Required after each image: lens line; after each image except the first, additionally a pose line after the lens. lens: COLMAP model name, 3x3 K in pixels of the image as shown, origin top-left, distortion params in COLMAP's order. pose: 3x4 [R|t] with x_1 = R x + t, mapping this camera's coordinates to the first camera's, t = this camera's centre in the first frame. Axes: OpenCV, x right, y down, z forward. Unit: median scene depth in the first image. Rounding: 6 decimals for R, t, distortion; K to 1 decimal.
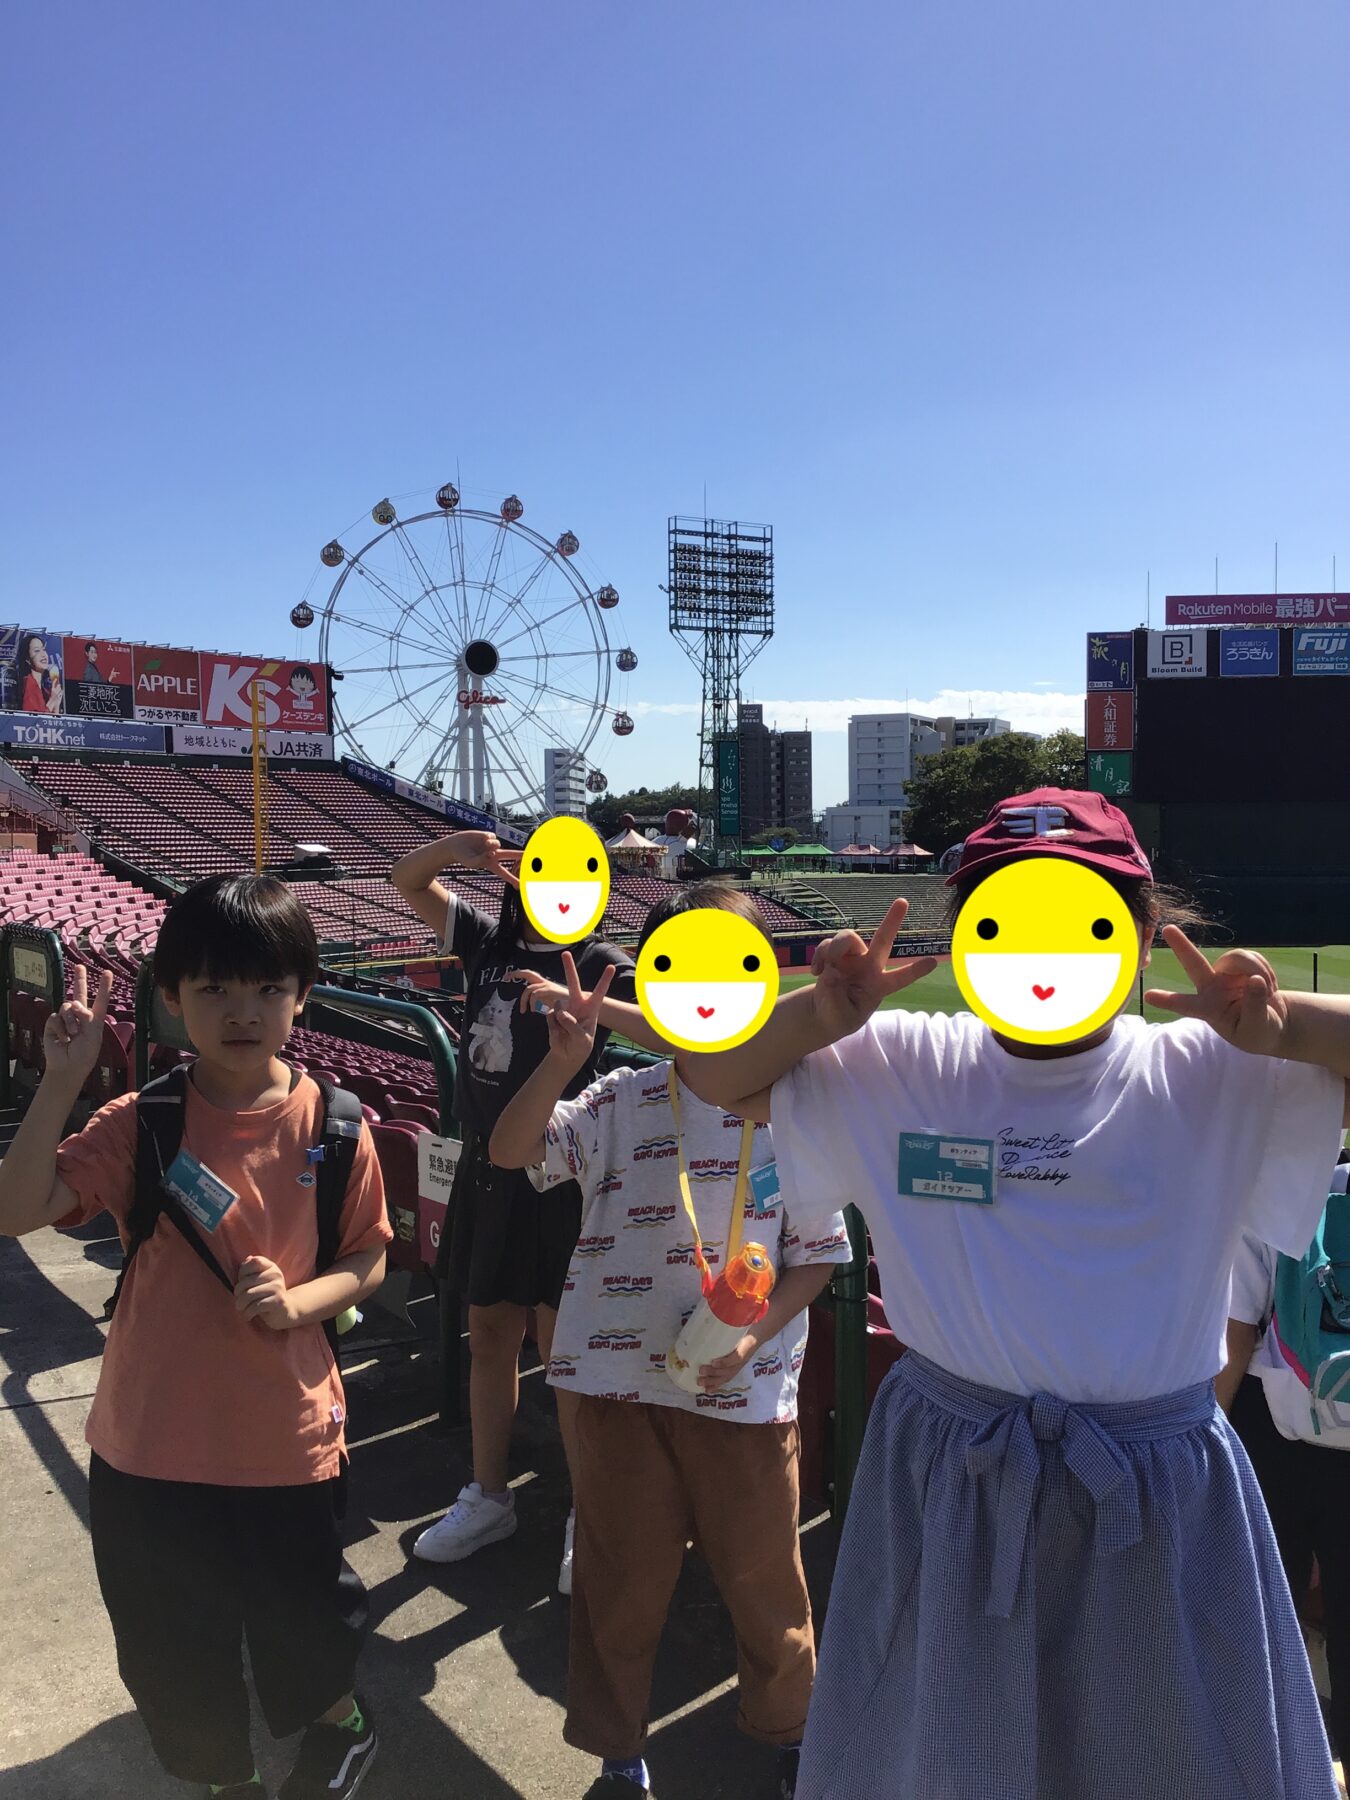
lens RADIAL K [[1631.6, 0, 675.0], [0, 1631.6, 900.0], [0, 0, 1]] dist [0.116283, -0.216941]
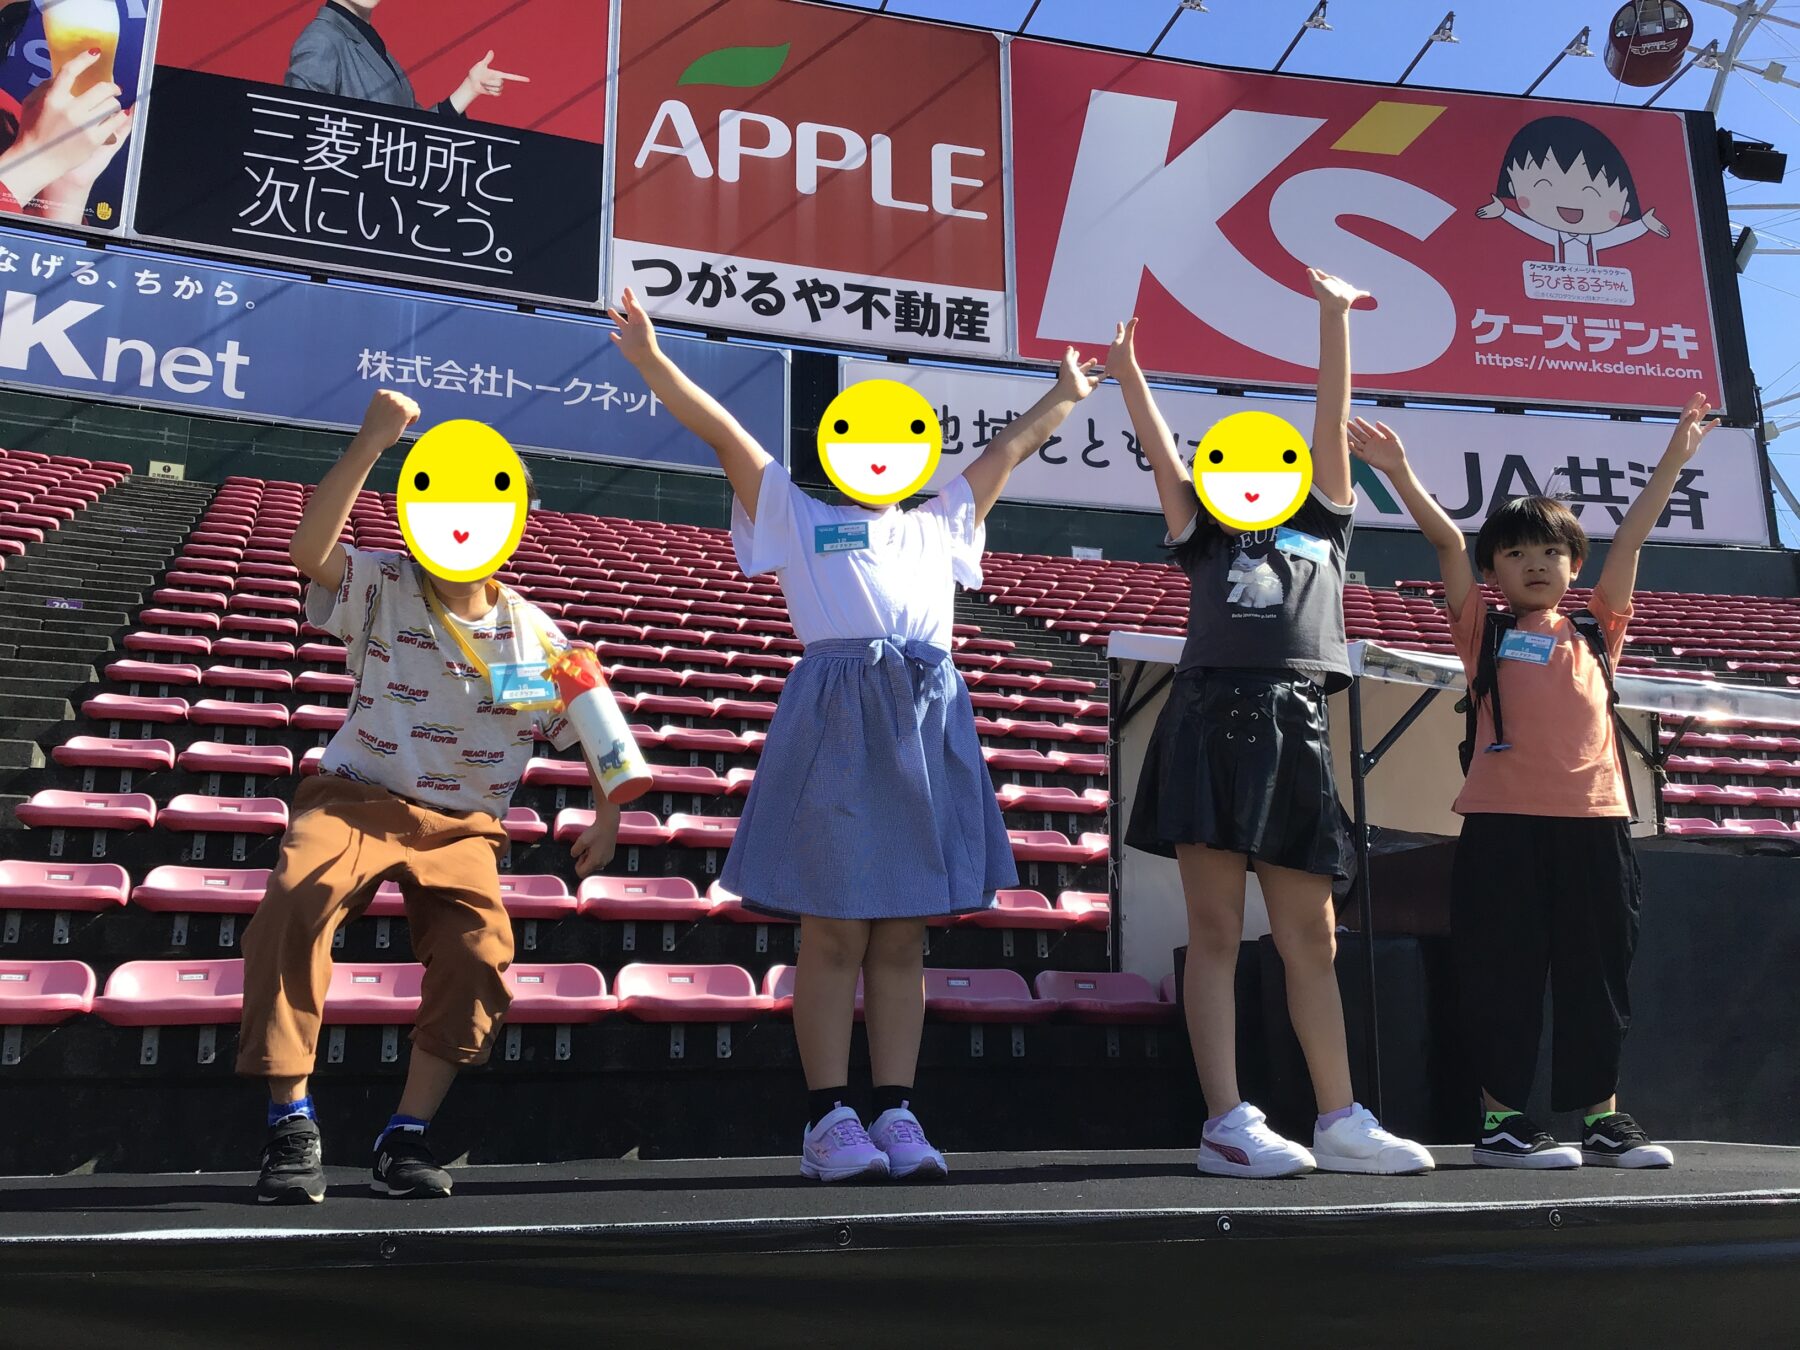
lens RADIAL K [[1631.6, 0, 900.0], [0, 1631.6, 675.0], [0, 0, 1]] dist [0.116283, -0.216941]
pose [[0.767604, -0.149403, -0.623268, -0.172492], [-0.025121, 0.964691, -0.262183, -0.016875], [0.640432, 0.216910, 0.736748, 0.815271]]
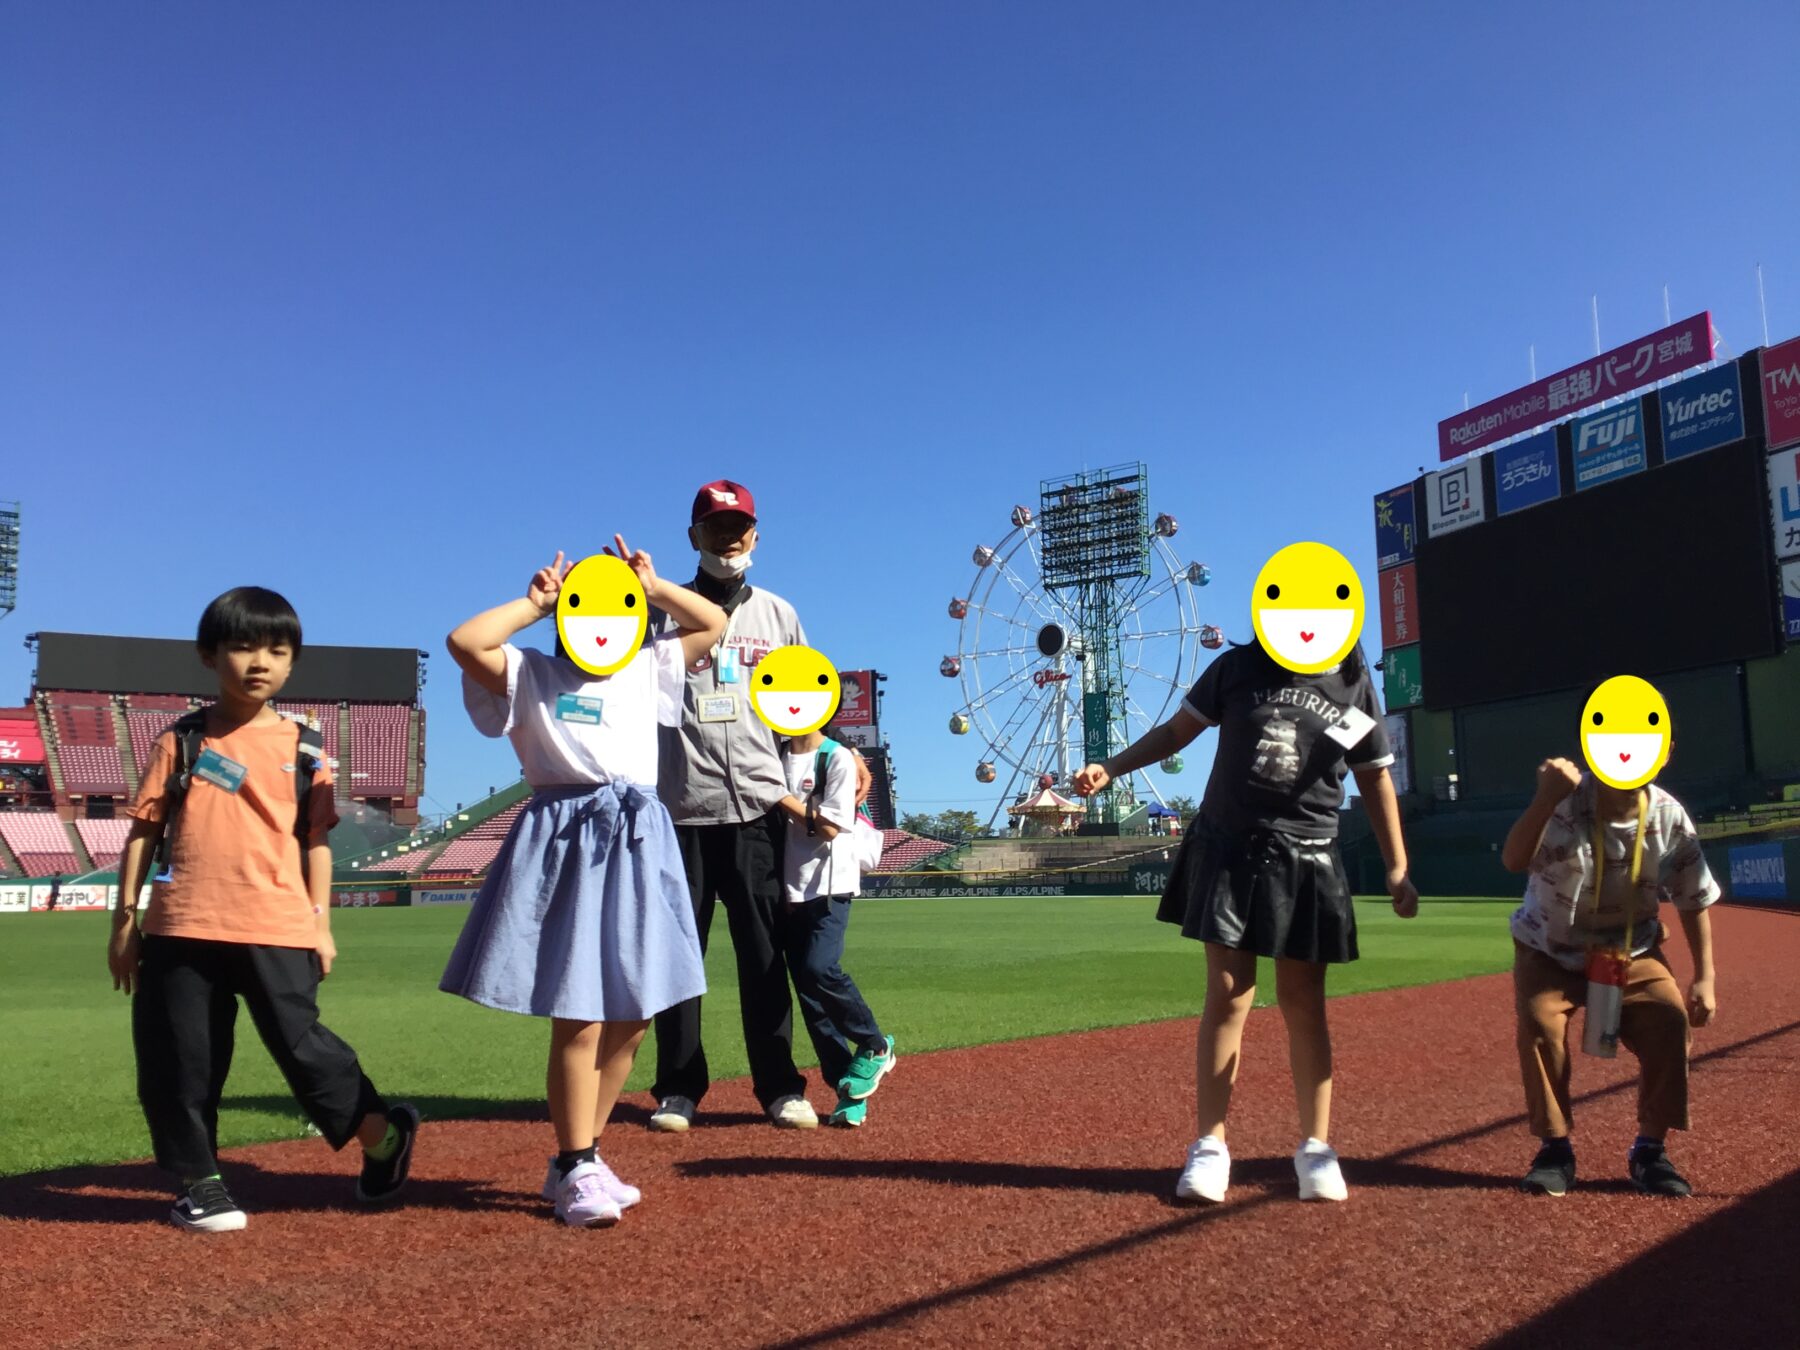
lens RADIAL K [[1631.6, 0, 900.0], [0, 1631.6, 675.0], [0, 0, 1]] dist [0.116283, -0.216941]
pose [[0.374145, -0.122026, -0.919307, 0.944629], [-0.021111, 0.989928, -0.139992, 0.032119], [0.927130, 0.071785, 0.367800, 0.583262]]
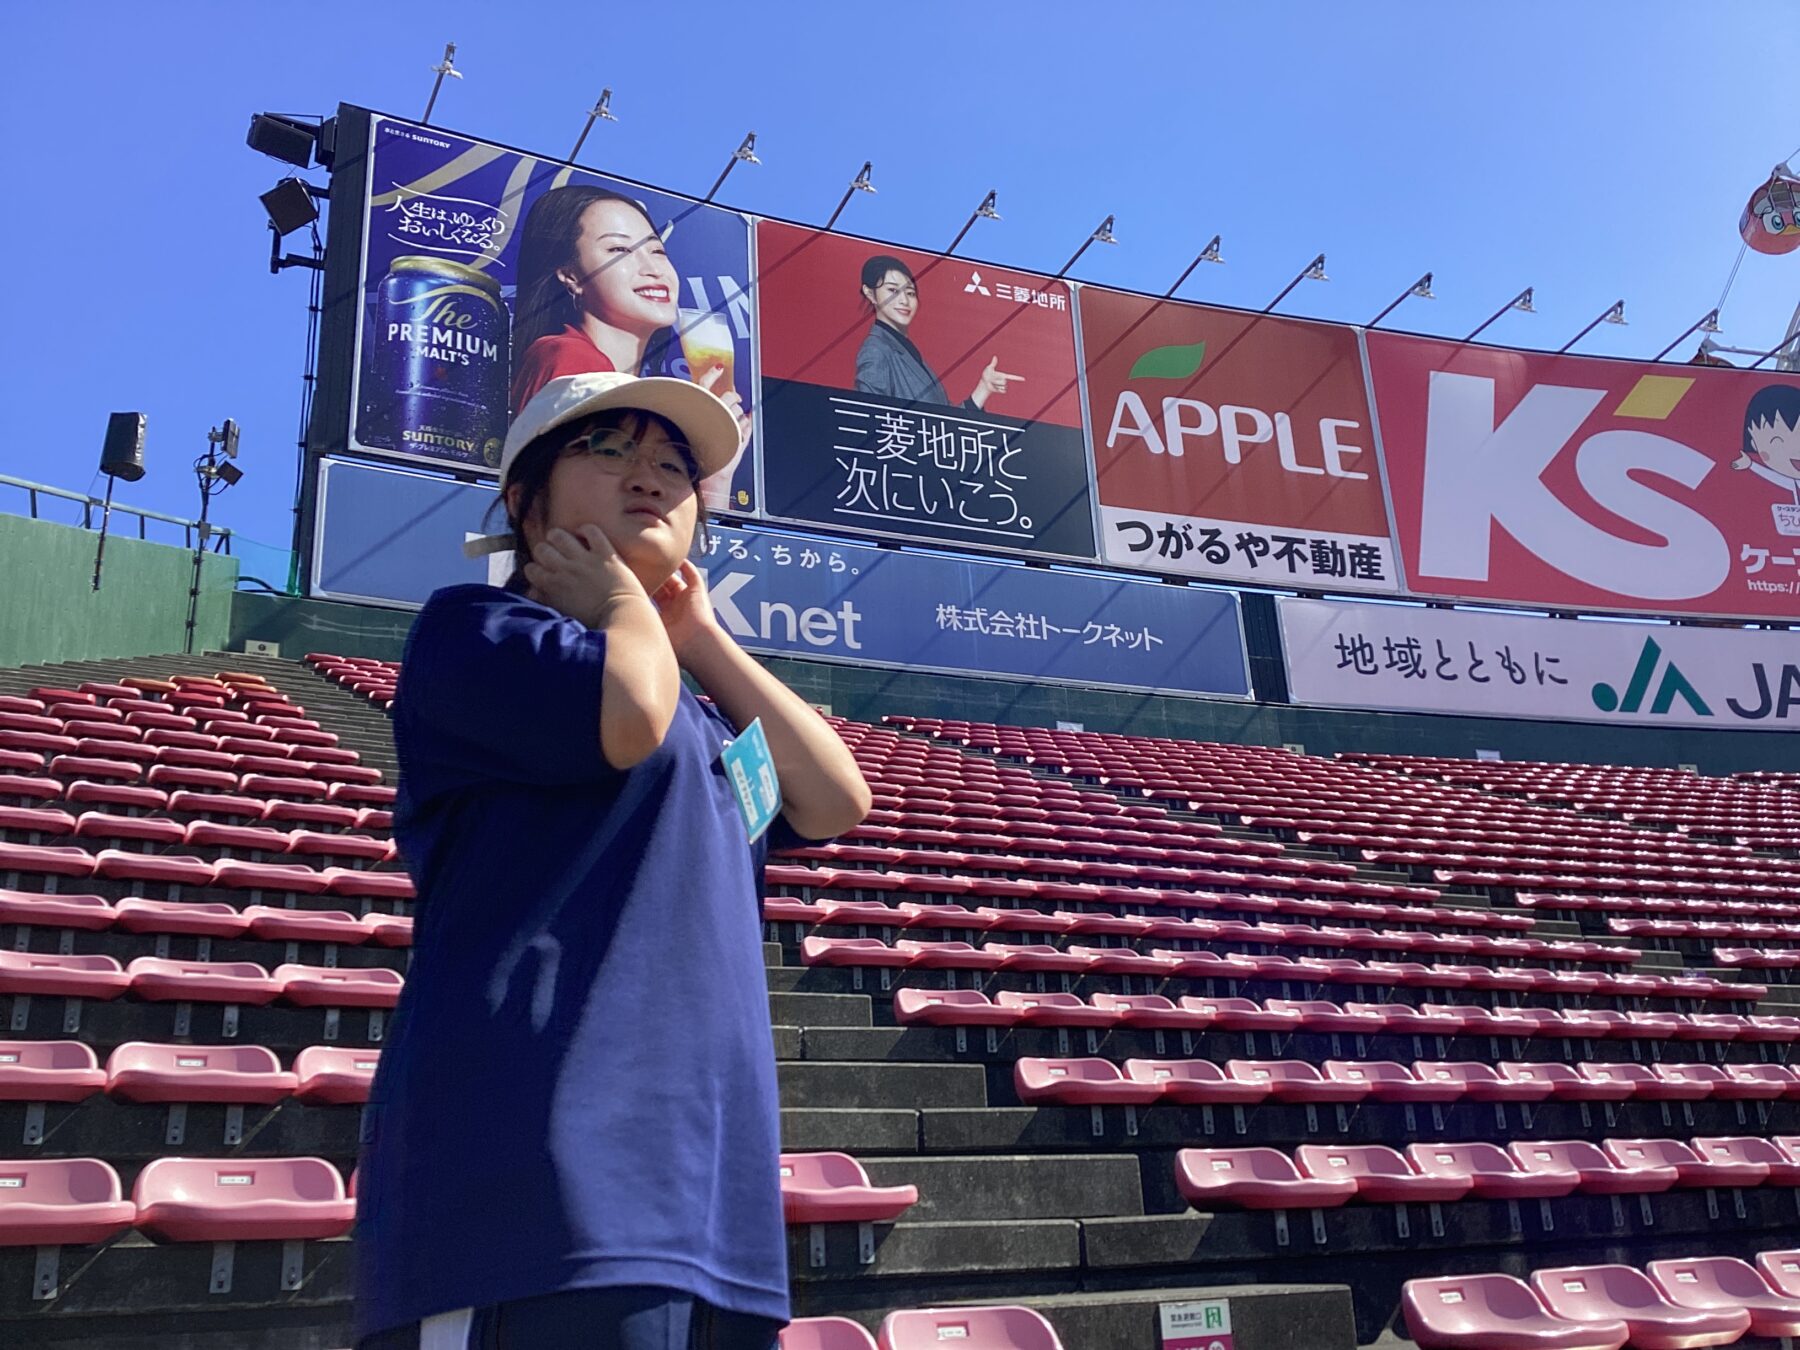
lens RADIAL K [[1598.0, 0, 900.0], [0, 1598.0, 675.0], [0, 0, 1]] dist [0.132469, -0.228384]
pose [[0.806108, -0.225523, -0.547111, -0.211279], [0.018463, 0.933669, -0.357662, -0.012920], [0.591481, 0.278212, 0.756801, 0.748266]]
